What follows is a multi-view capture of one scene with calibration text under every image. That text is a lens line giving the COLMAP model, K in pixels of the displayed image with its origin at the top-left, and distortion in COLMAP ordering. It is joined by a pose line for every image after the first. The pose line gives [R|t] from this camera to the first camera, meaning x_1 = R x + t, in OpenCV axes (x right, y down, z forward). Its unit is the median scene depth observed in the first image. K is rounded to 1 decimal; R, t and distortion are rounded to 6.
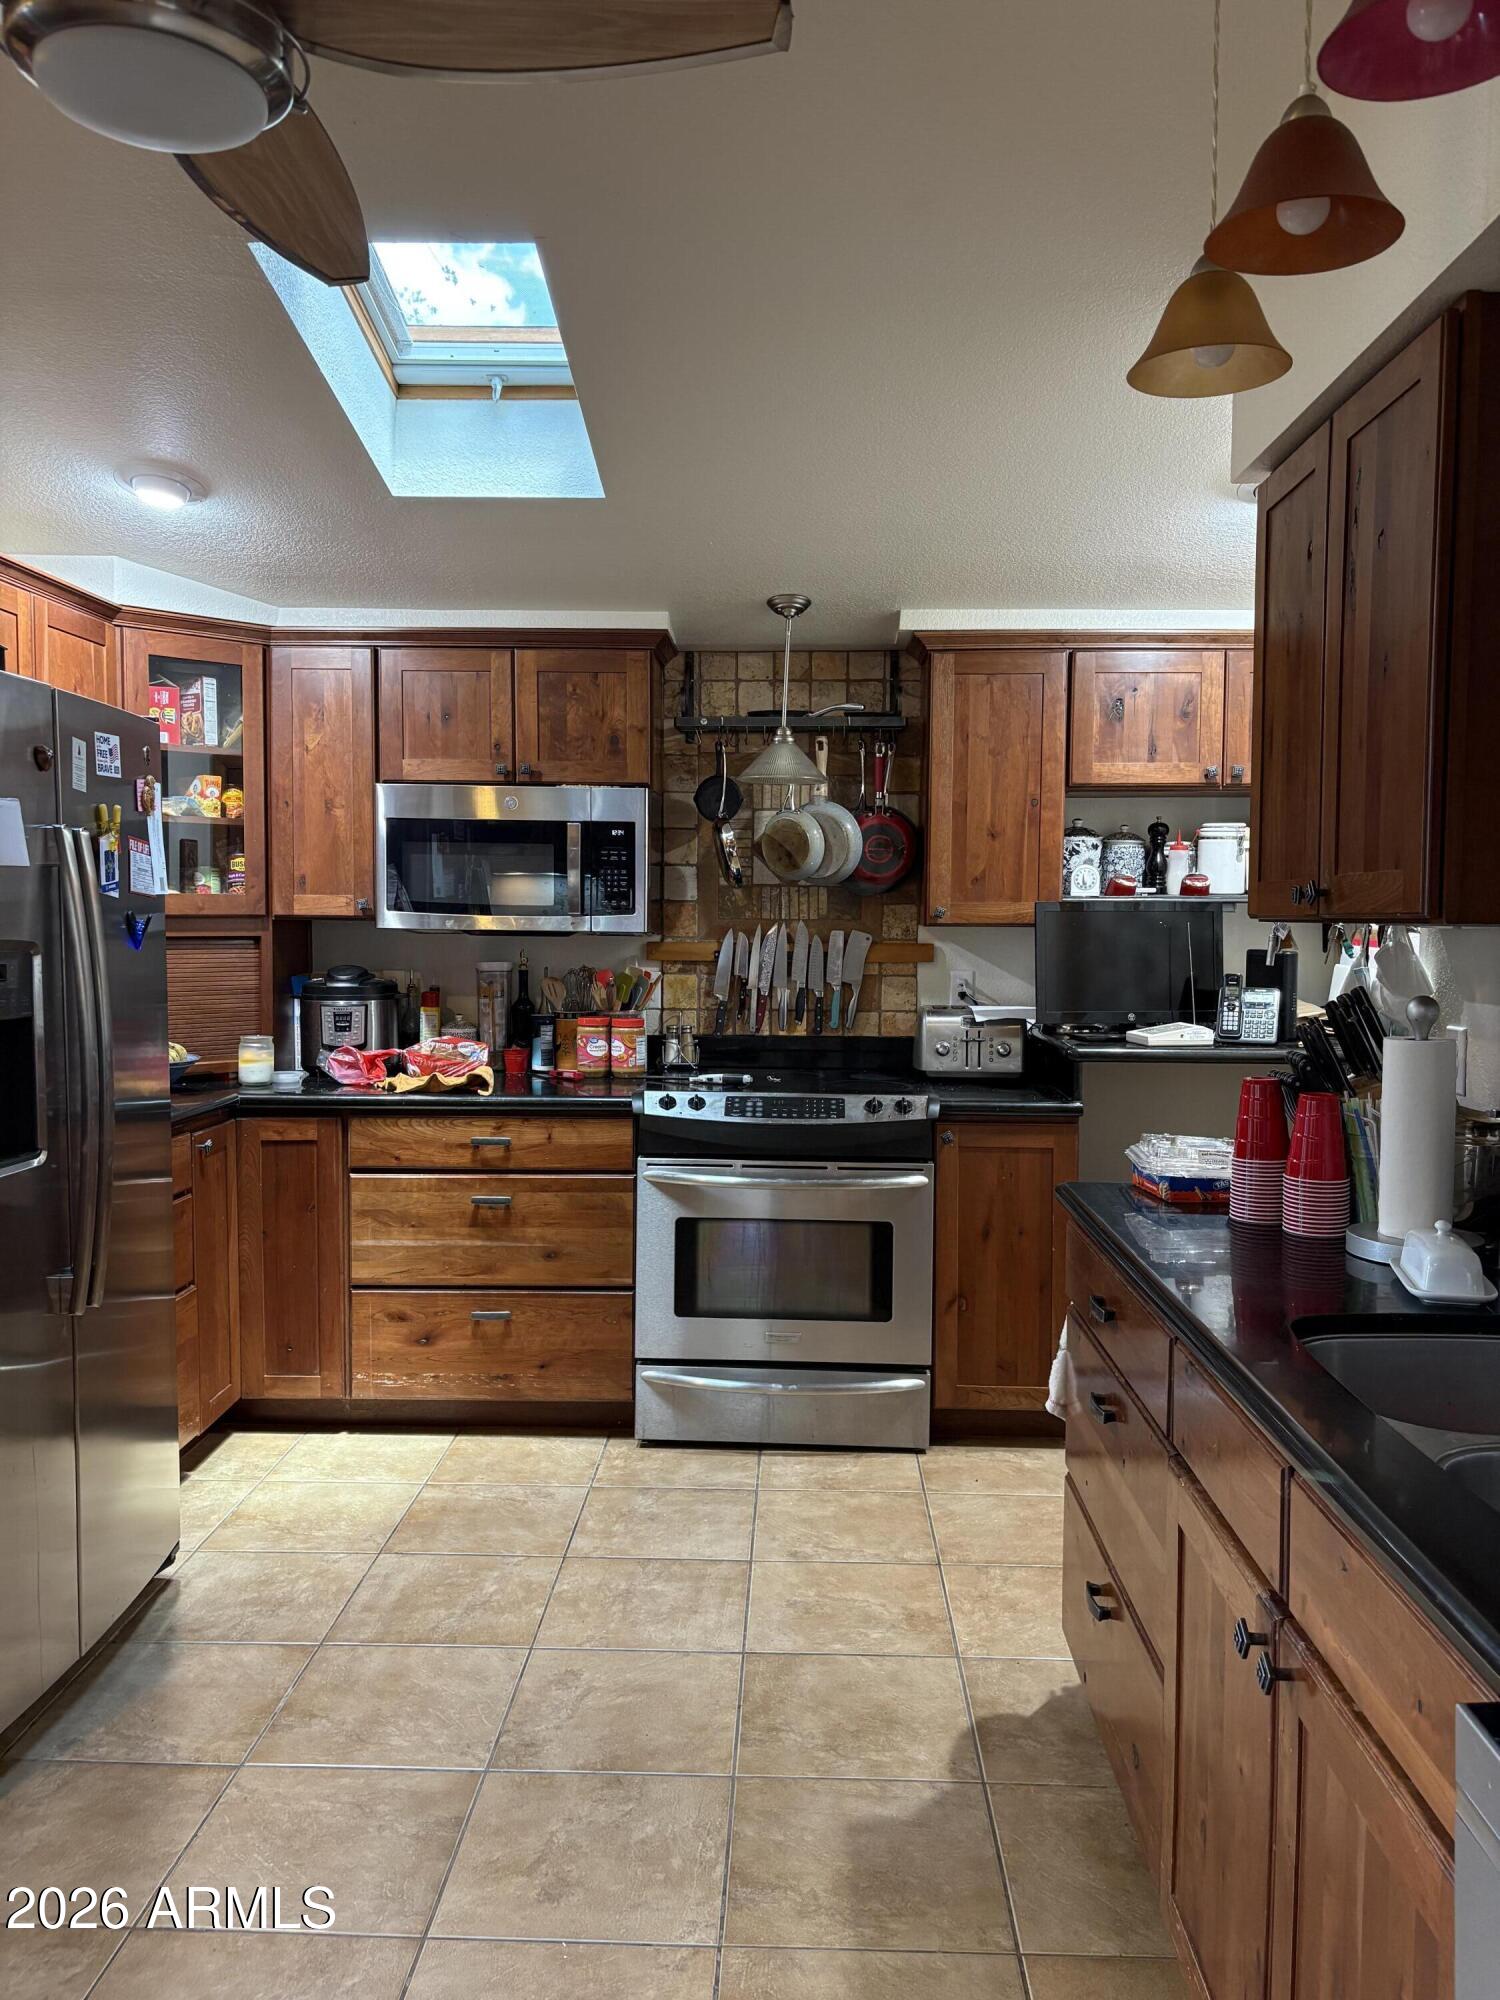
lens RADIAL K [[1514.2, 0, 747.8], [0, 1514.2, 1005.8], [0, 0, 1]] dist [0.070162, -0.058679]
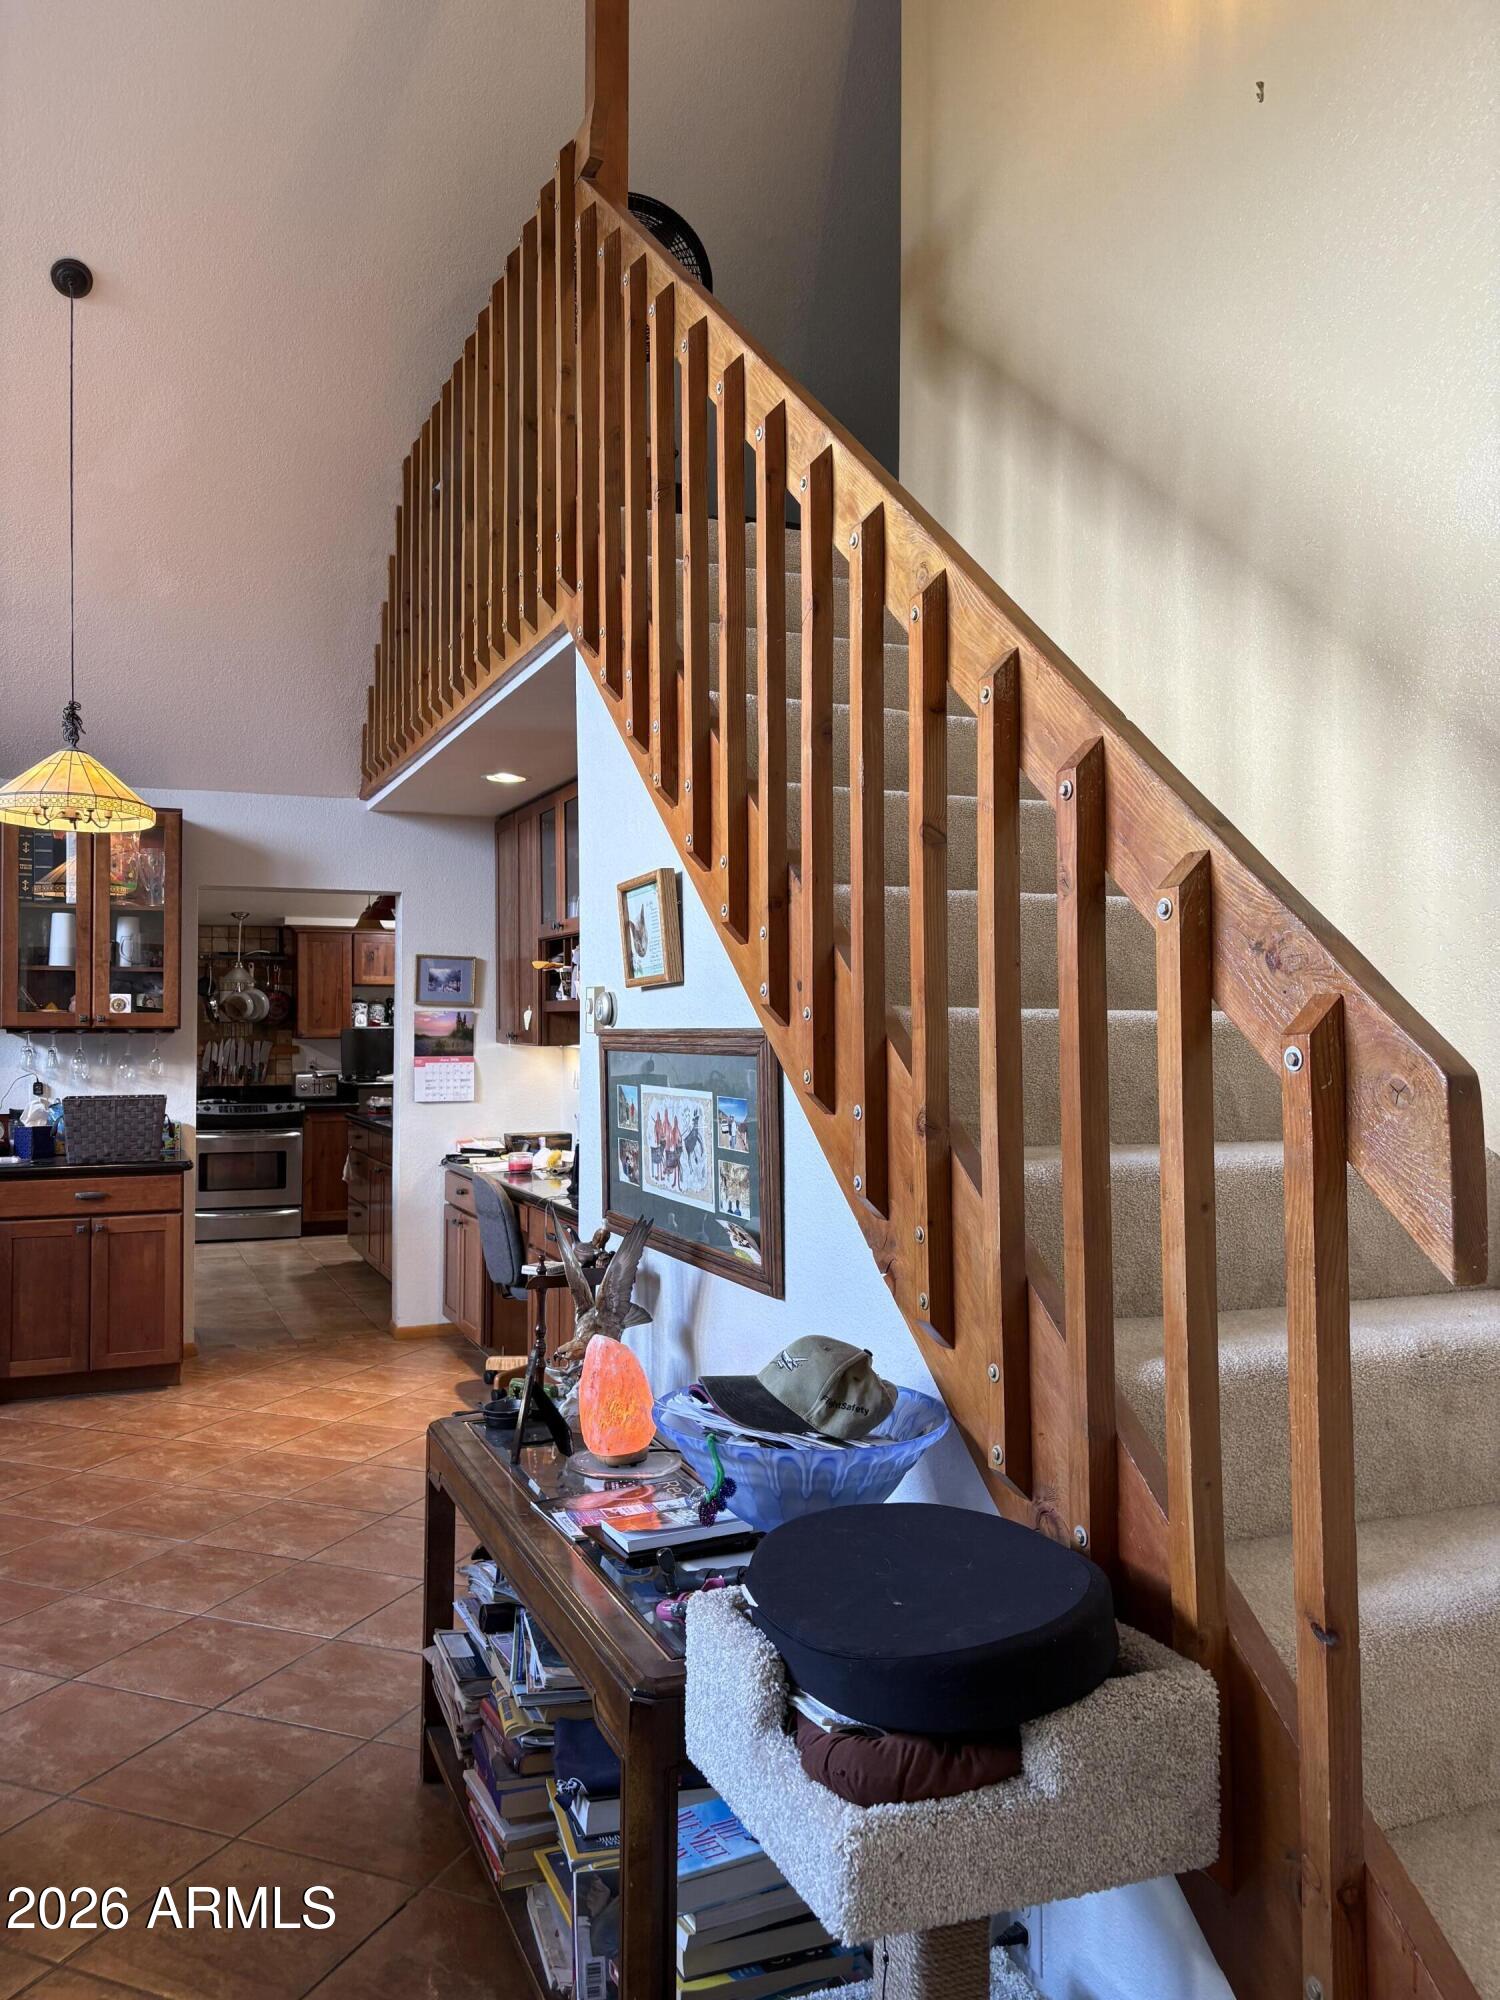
lens RADIAL K [[1514.2, 0, 746.0], [0, 1514.2, 1006.3], [0, 0, 1]] dist [0.070162, -0.058679]
pose [[0.909090, -0.001745, 0.416596, -0.254283], [0.031533, 0.997411, -0.064633, 0.079352], [-0.415404, 0.071894, 0.906791, -1.585472]]
